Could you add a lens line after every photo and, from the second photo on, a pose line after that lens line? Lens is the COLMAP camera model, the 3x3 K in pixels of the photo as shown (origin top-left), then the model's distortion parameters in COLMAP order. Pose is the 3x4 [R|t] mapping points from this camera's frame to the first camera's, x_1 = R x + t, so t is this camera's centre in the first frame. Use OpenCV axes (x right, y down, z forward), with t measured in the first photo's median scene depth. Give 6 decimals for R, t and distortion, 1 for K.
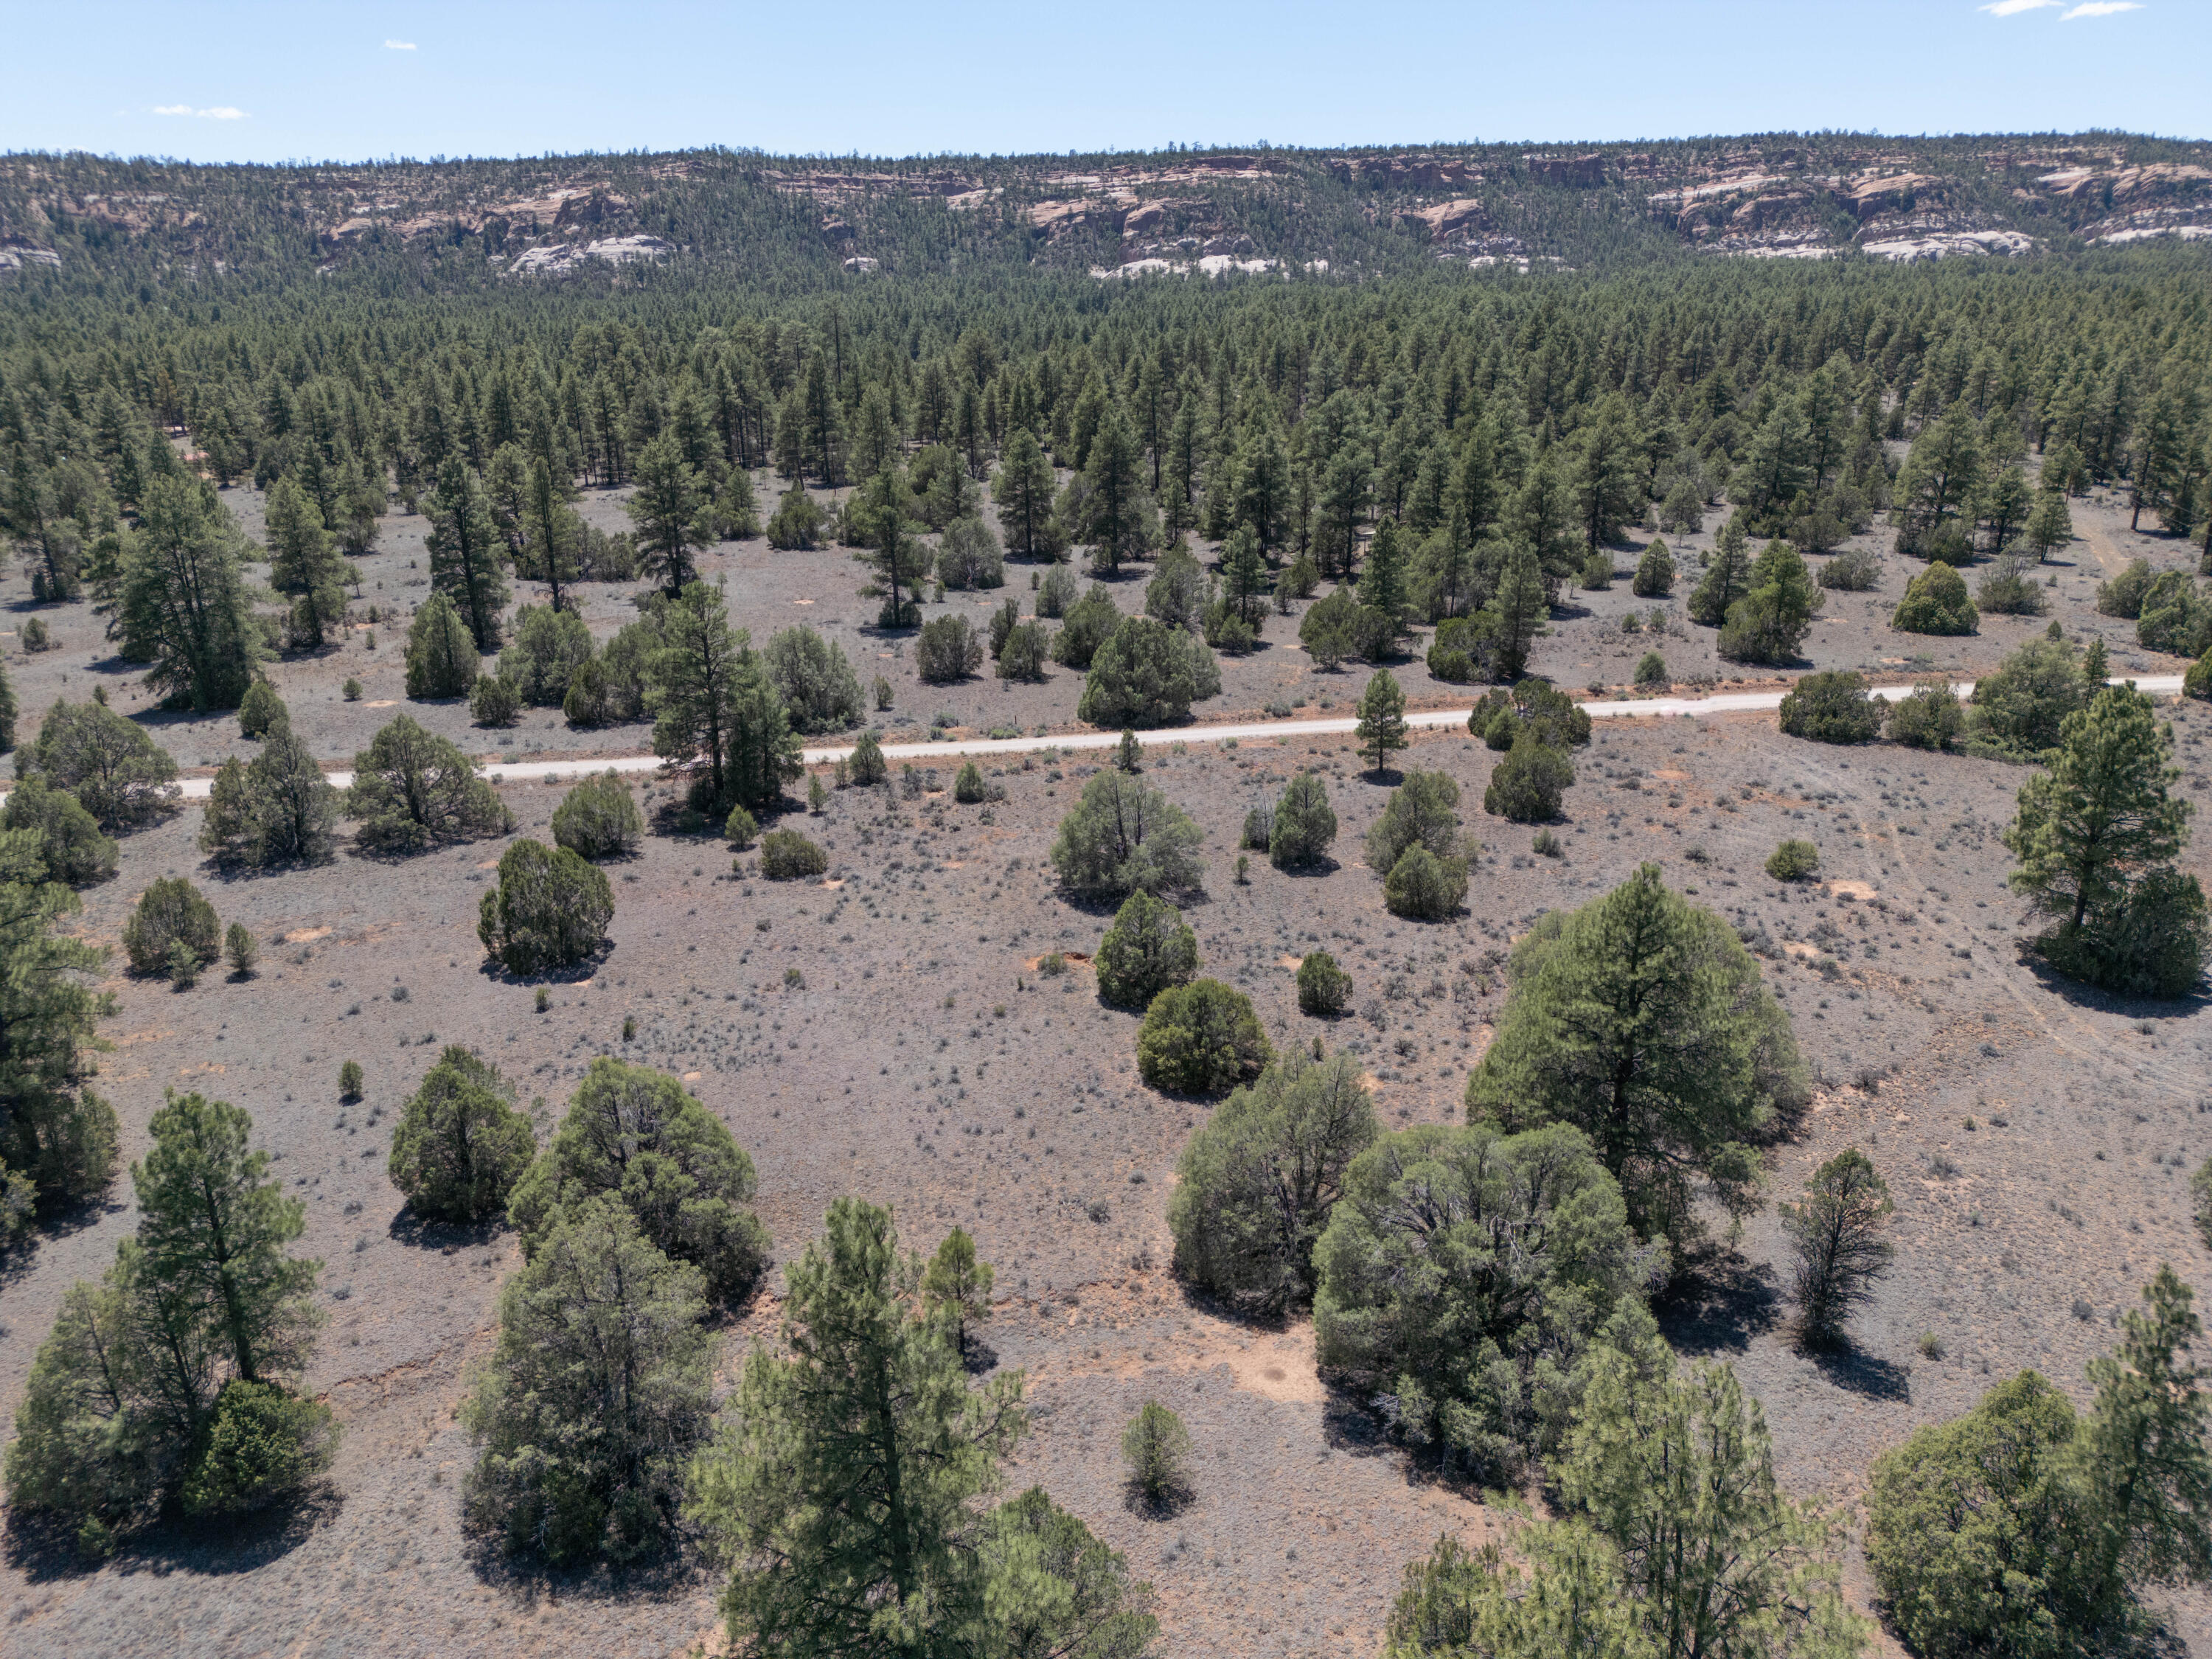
lens RADIAL K [[1558.5, 0, 1096.8], [0, 1558.5, 830.7], [0, 0, 1]] dist [0.072212, -0.060867]
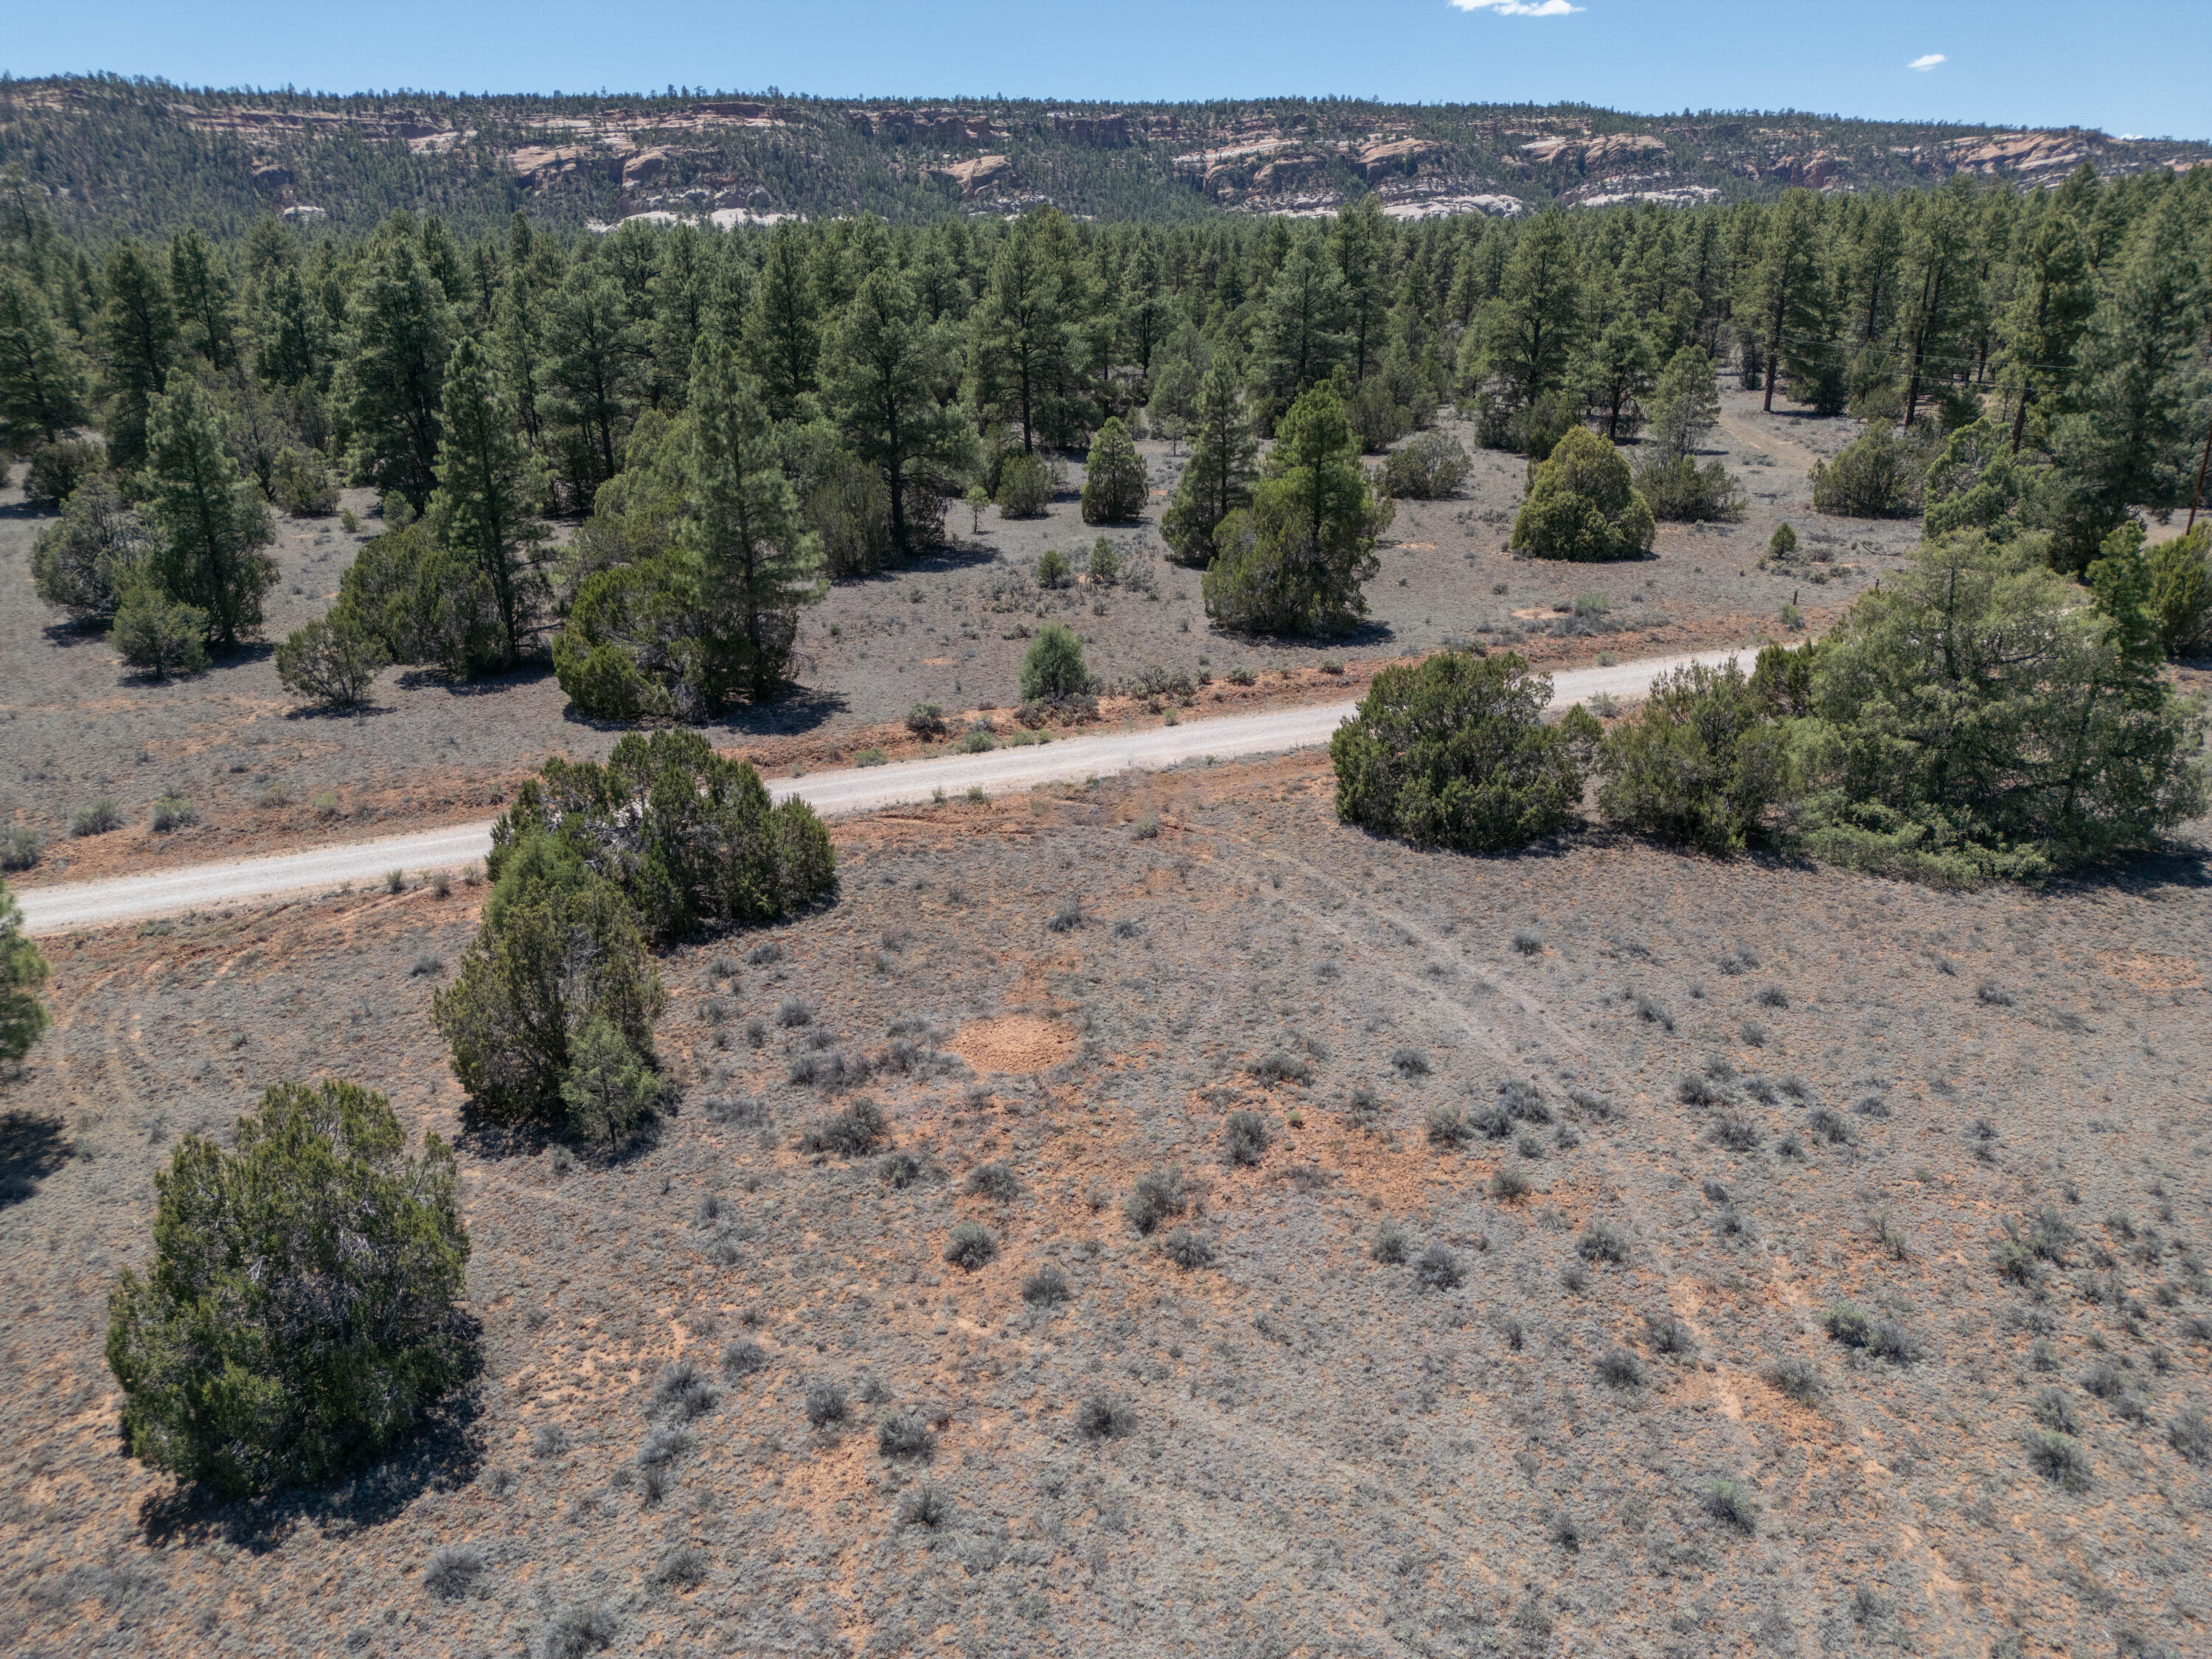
lens RADIAL K [[1558.5, 0, 1117.9], [0, 1558.5, 814.4], [0, 0, 1]] dist [0.072212, -0.060867]
pose [[0.962617, -0.091685, 0.254876, 0.026113], [0.091411, 0.995729, 0.012946, -0.006723], [-0.254974, 0.010837, 0.966887, 0.059297]]
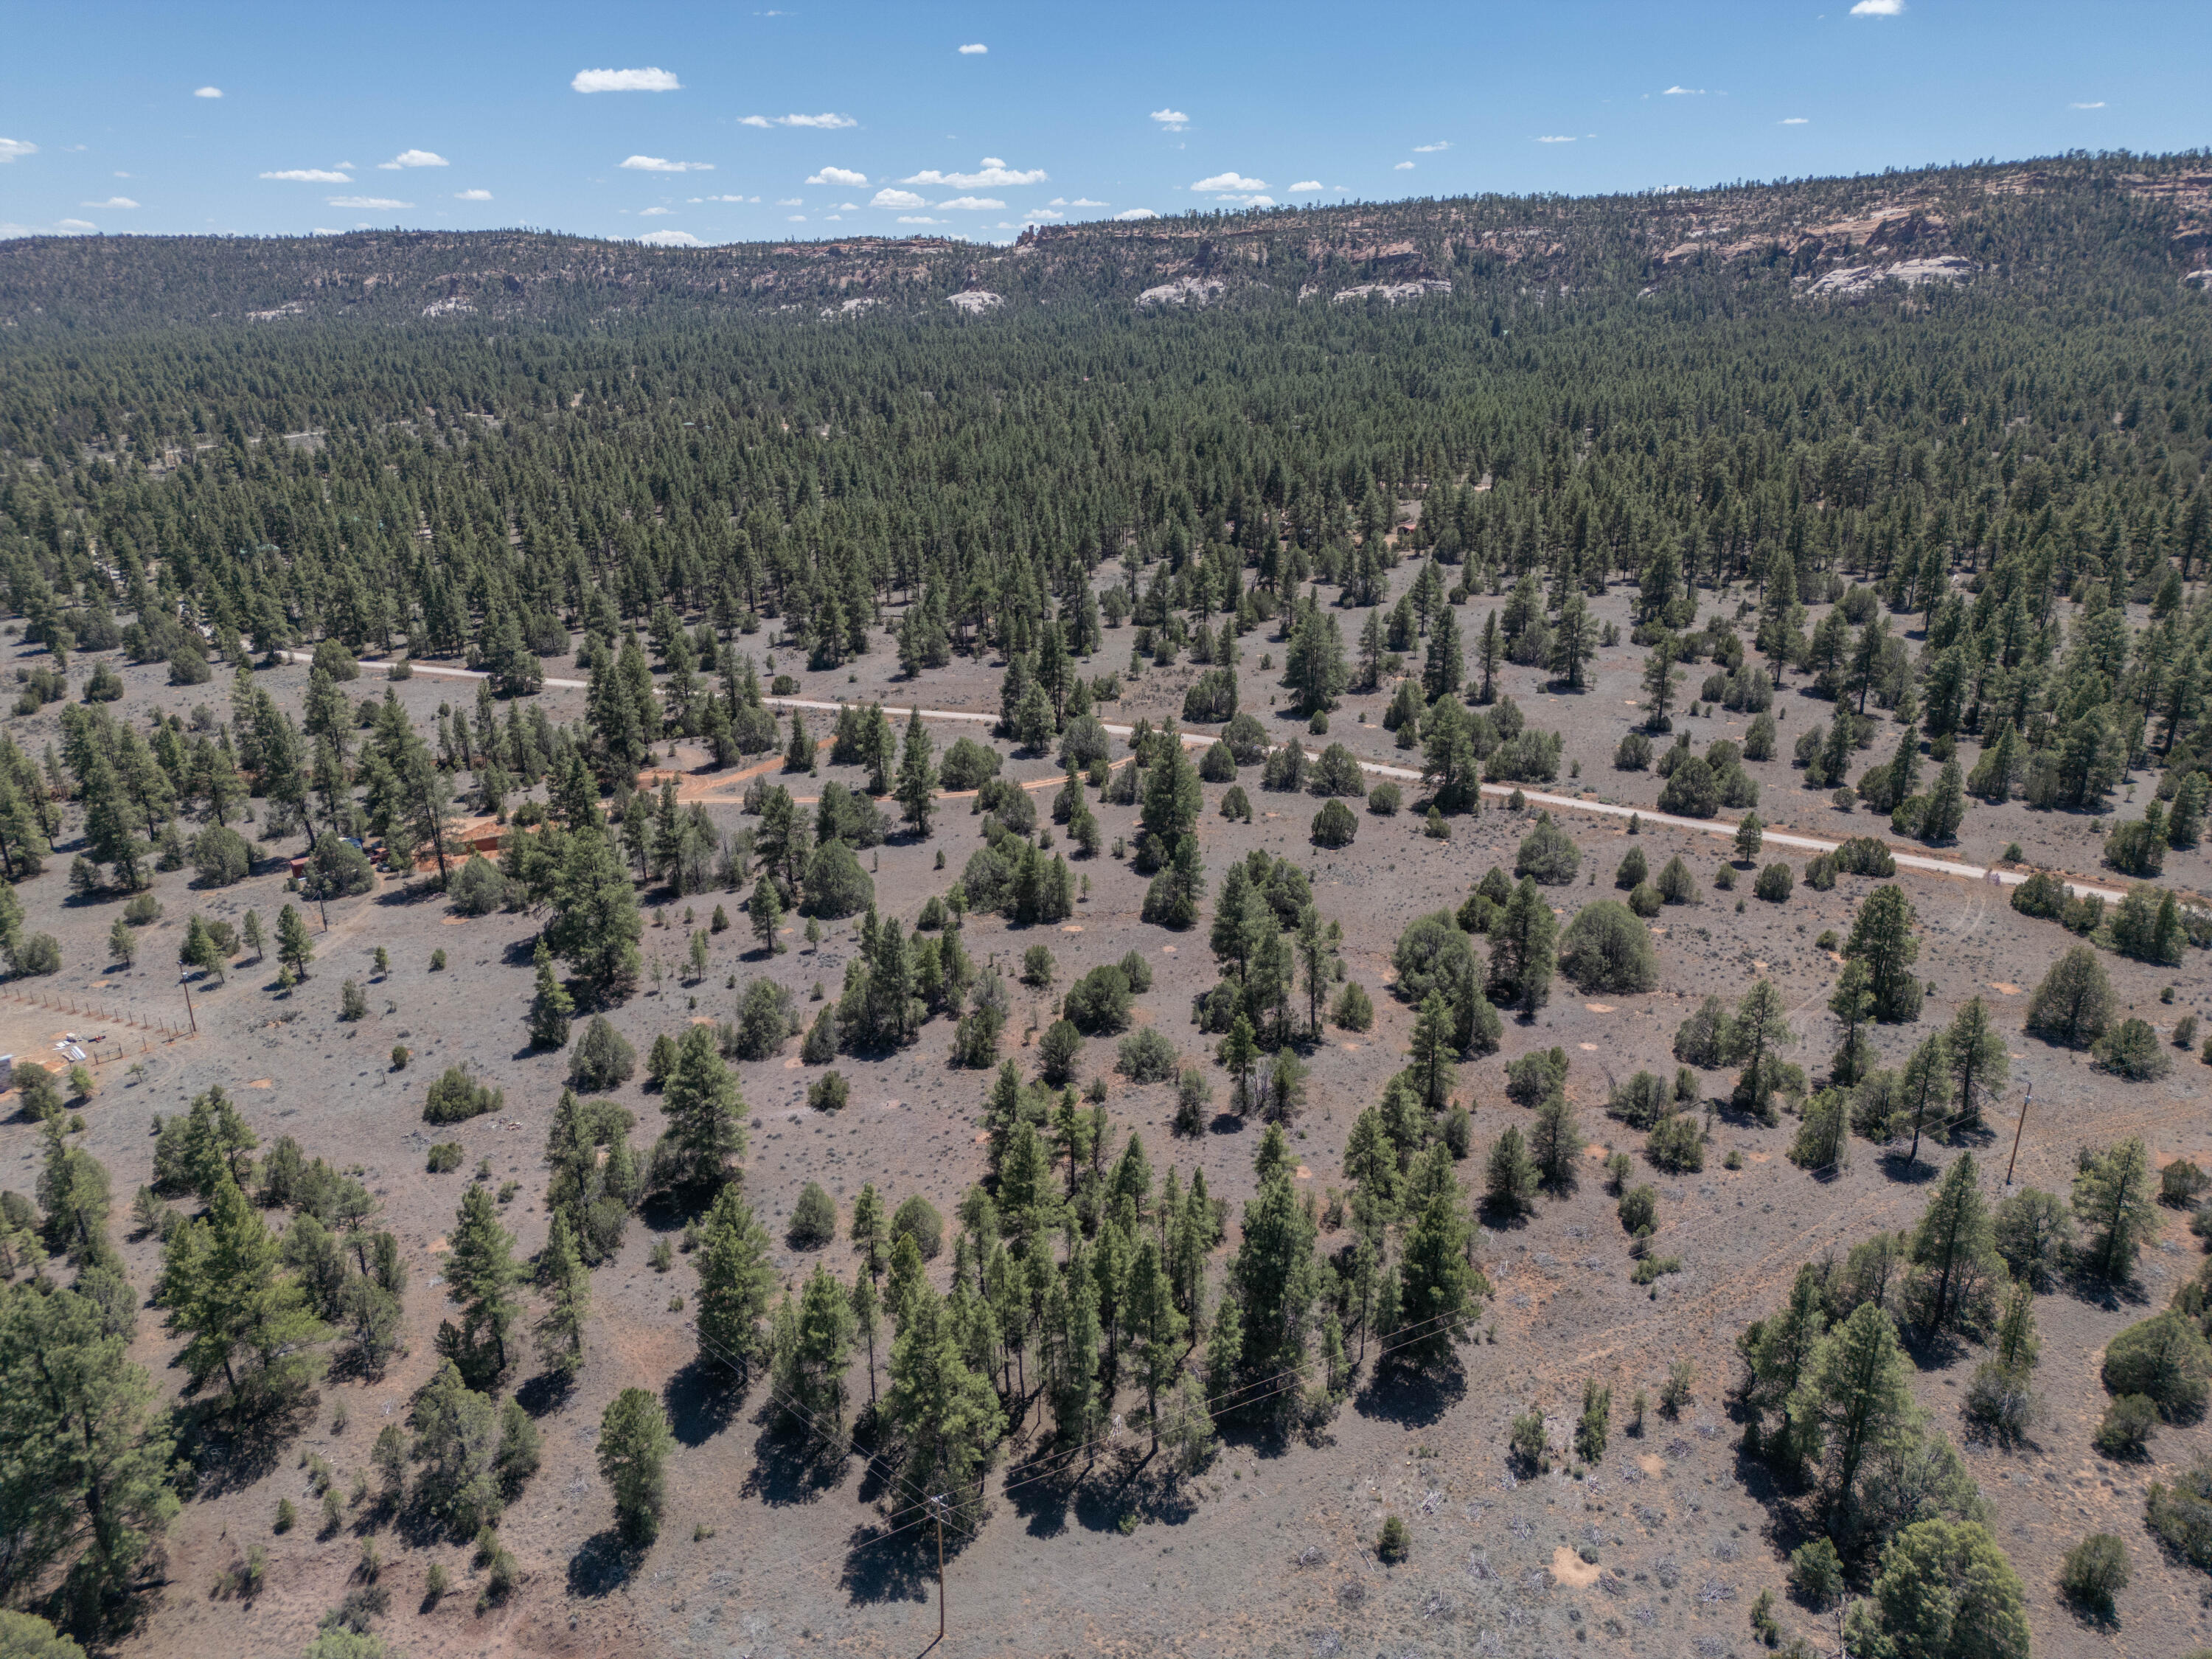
lens RADIAL K [[1558.5, 0, 1104.0], [0, 1558.5, 838.2], [0, 0, 1]] dist [0.072212, -0.060867]
pose [[0.715017, 0.236411, -0.657922, 0.077629], [-0.218281, 0.969535, 0.111159, -0.009454], [0.664157, 0.064131, 0.744837, -0.088212]]
